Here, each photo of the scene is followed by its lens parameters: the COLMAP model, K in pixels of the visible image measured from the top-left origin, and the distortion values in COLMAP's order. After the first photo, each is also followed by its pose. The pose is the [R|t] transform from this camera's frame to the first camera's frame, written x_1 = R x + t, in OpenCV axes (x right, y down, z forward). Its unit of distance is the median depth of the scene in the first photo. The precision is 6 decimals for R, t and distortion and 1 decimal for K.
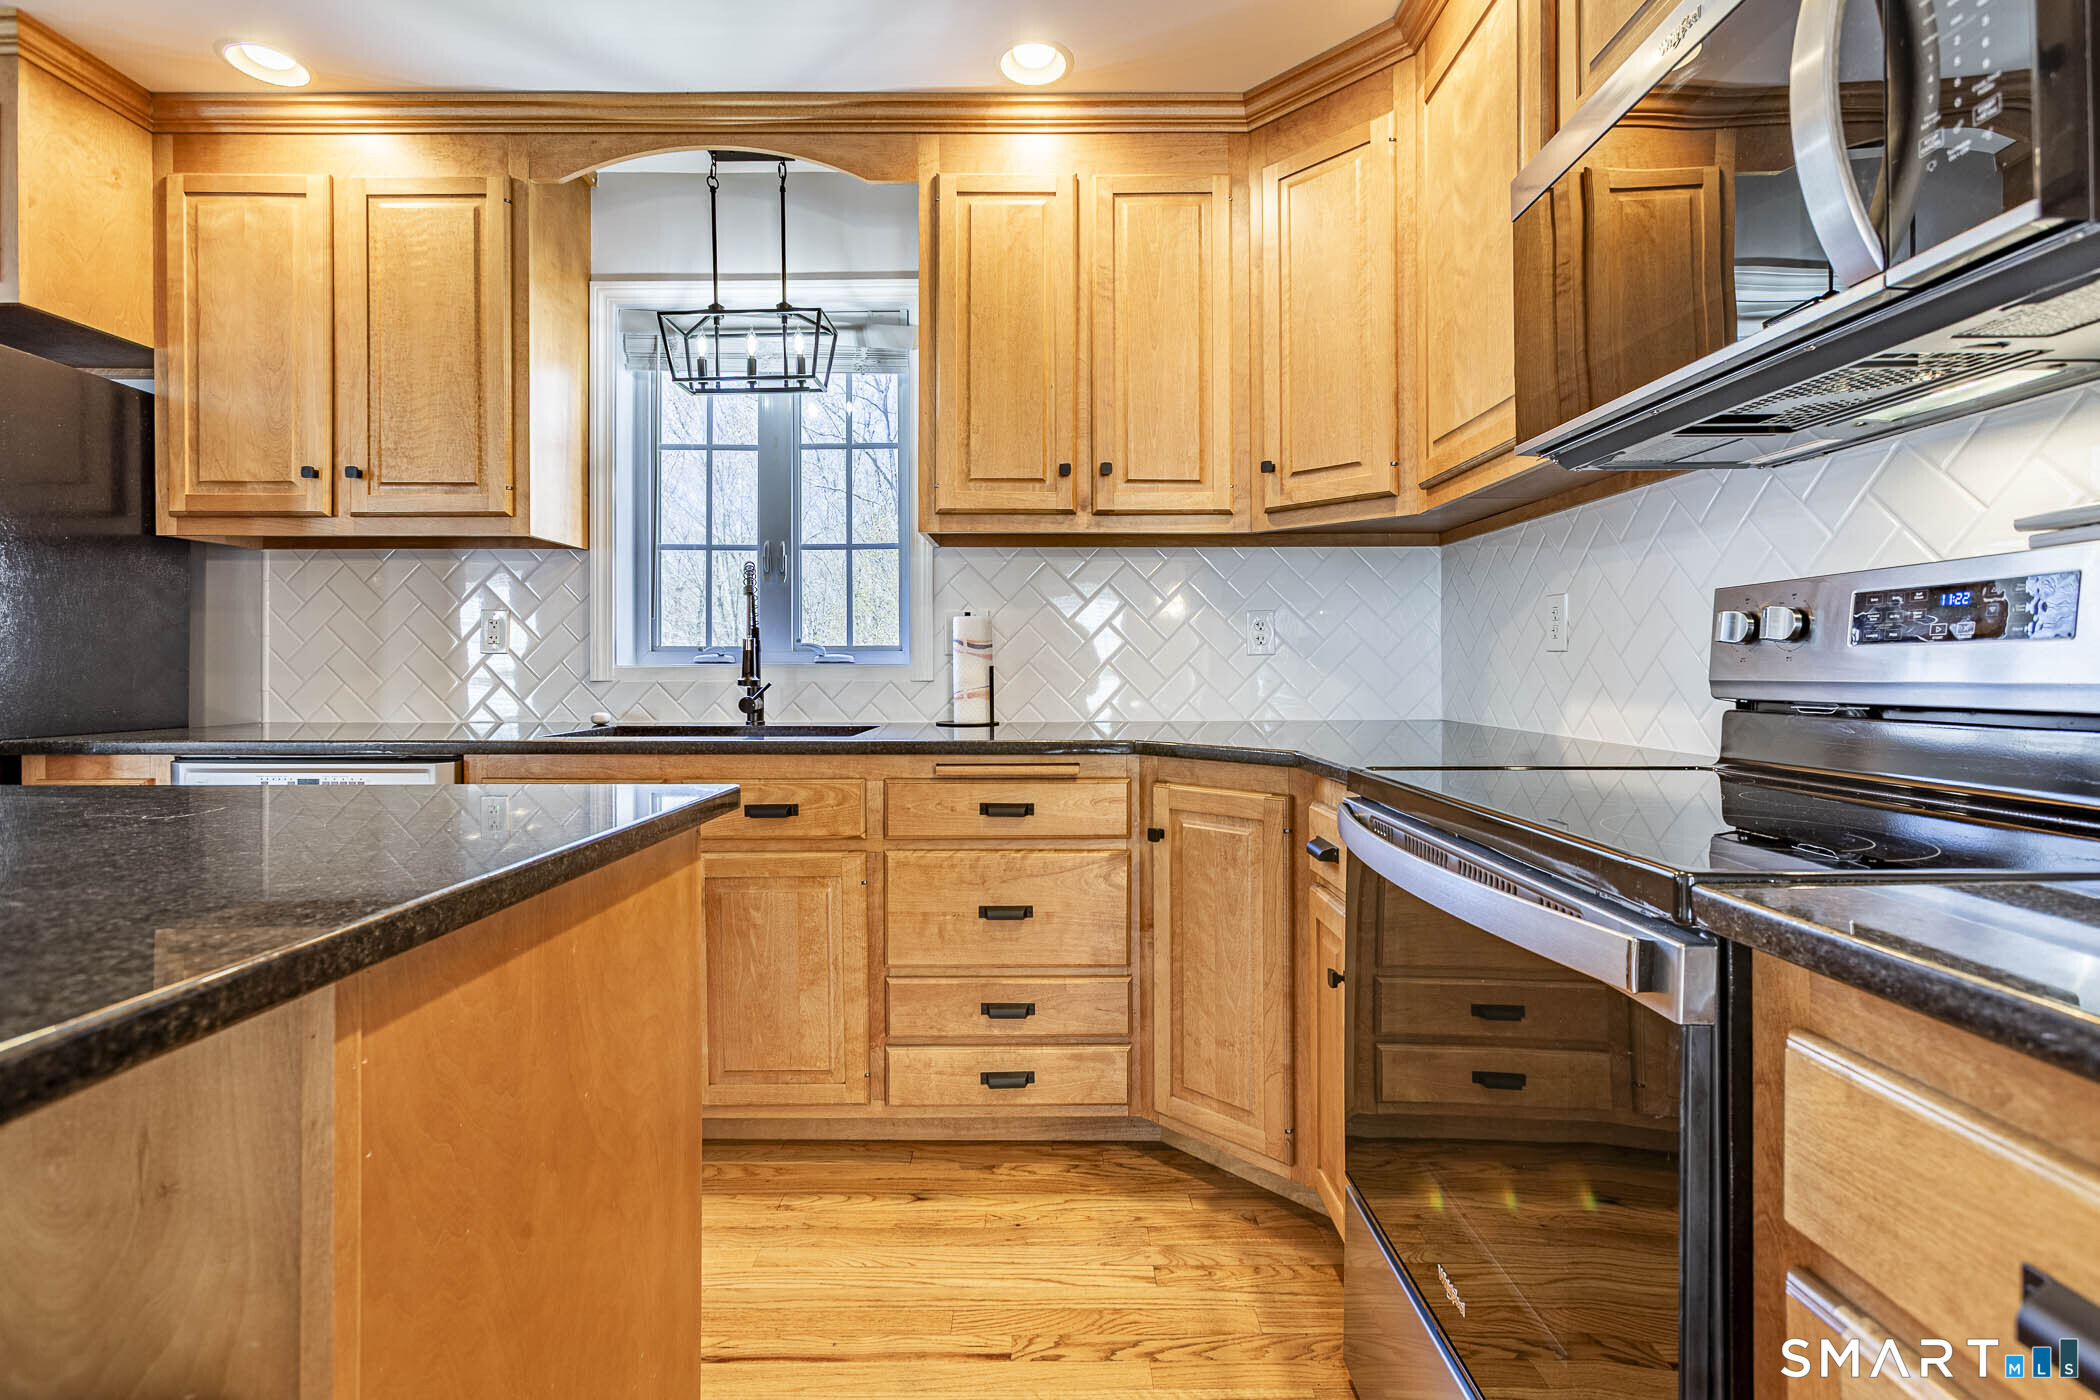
lens RADIAL K [[947.8, 0, 1047.7], [0, 947.8, 671.7], [0, 0, 1]] dist [-0.025911, 0.018485]
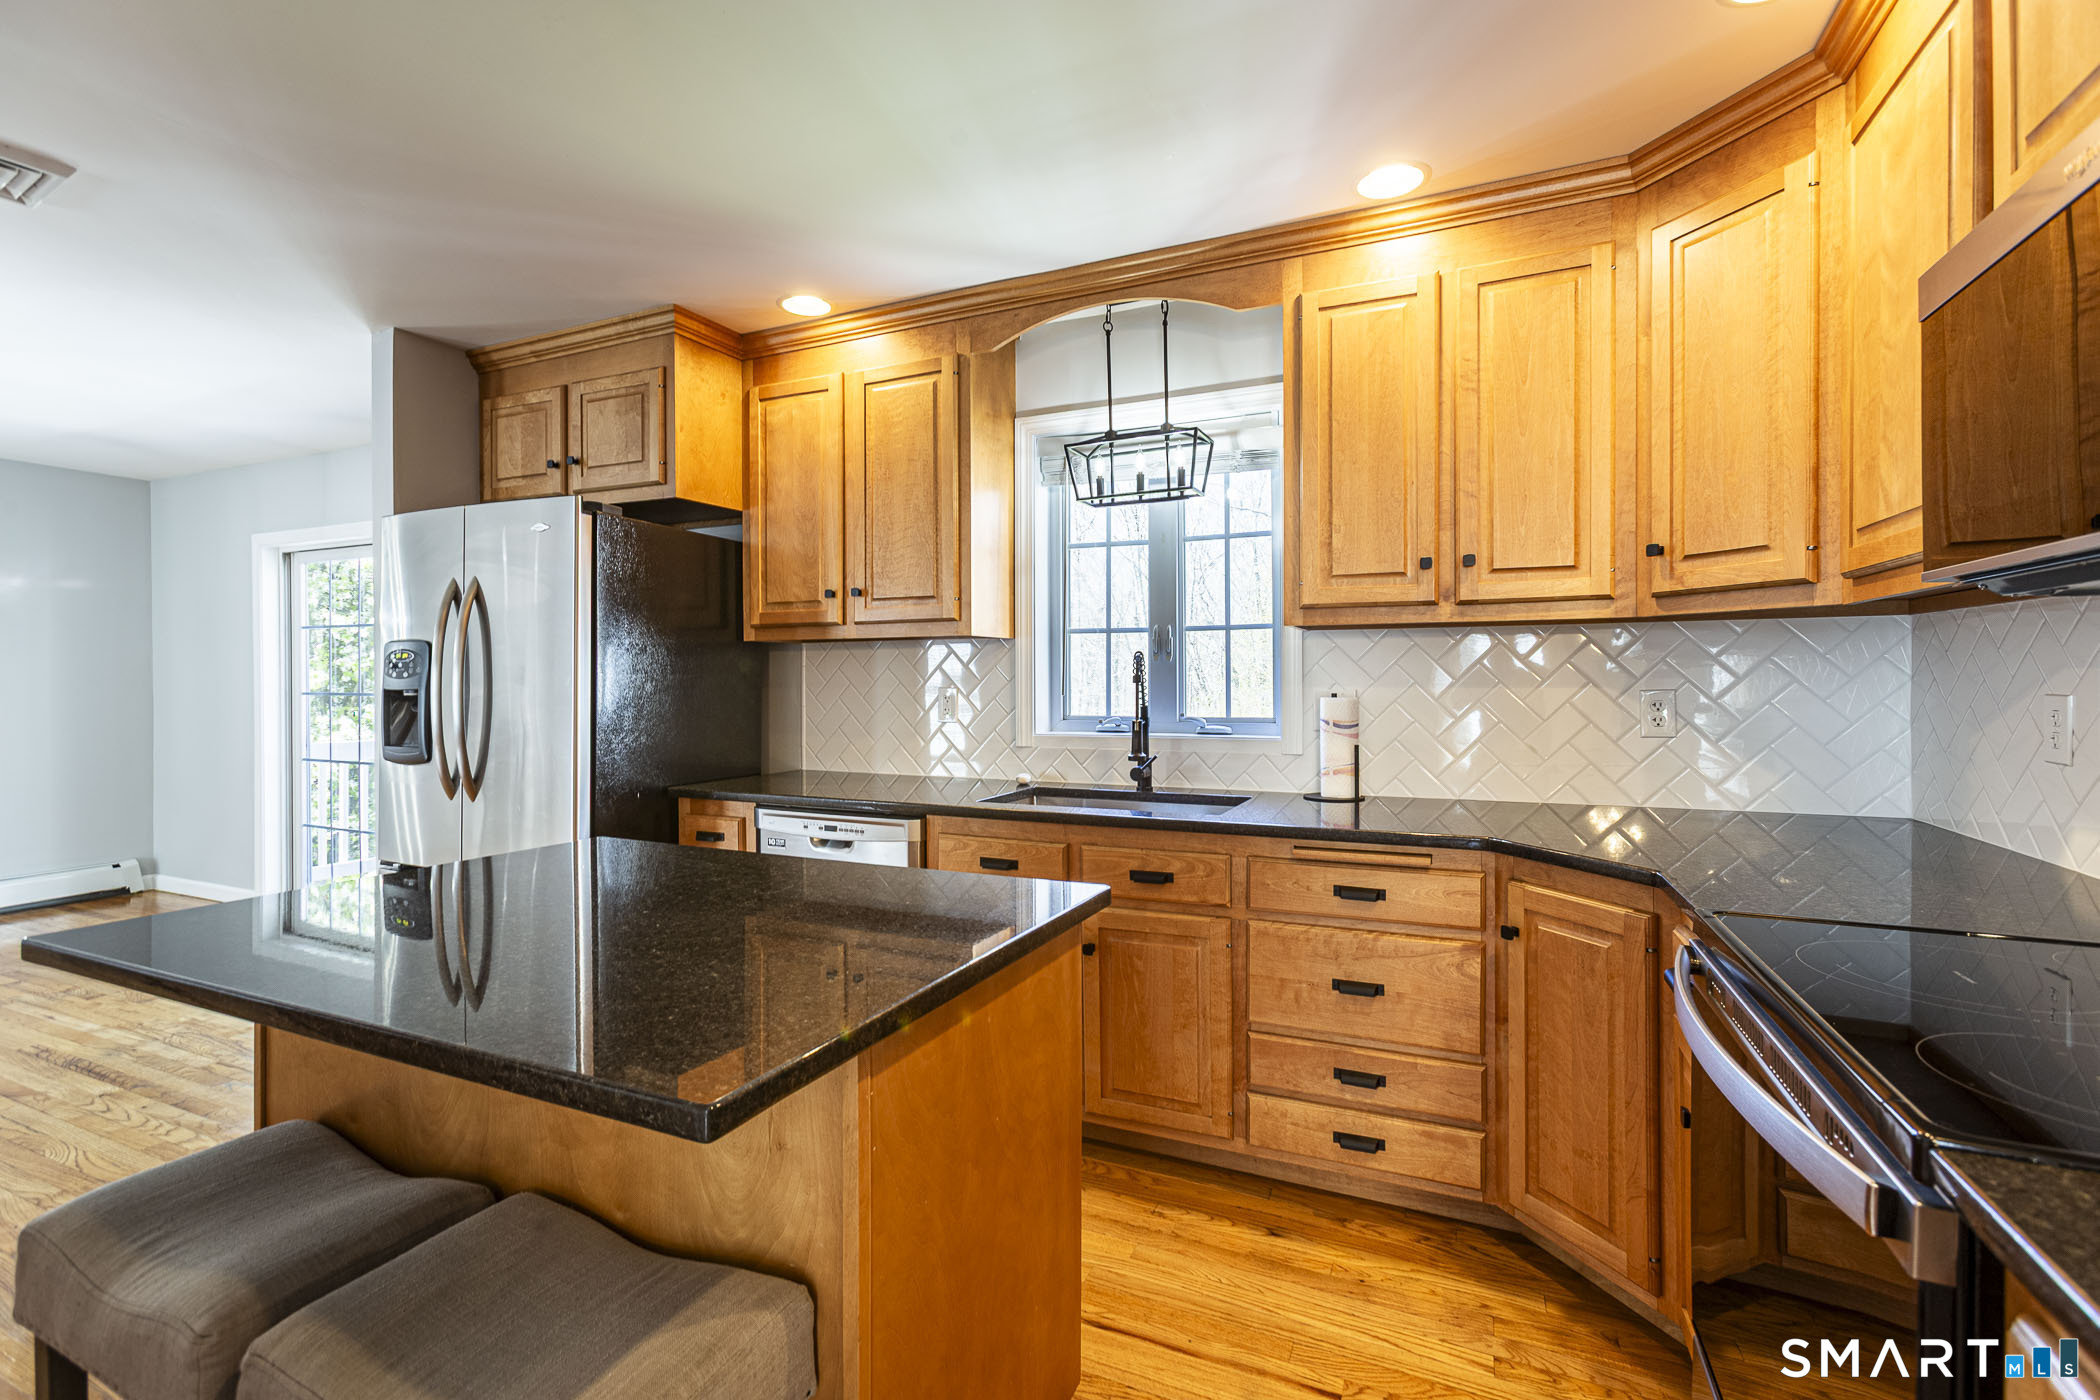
lens RADIAL K [[947.8, 0, 1047.7], [0, 947.8, 671.7], [0, 0, 1]] dist [-0.025911, 0.018485]
pose [[0.908136, 0.000490, -0.418675, 0.077298], [0.000786, 0.999996, 0.002875, -0.101152], [0.418675, -0.002940, 0.908131, -0.116069]]
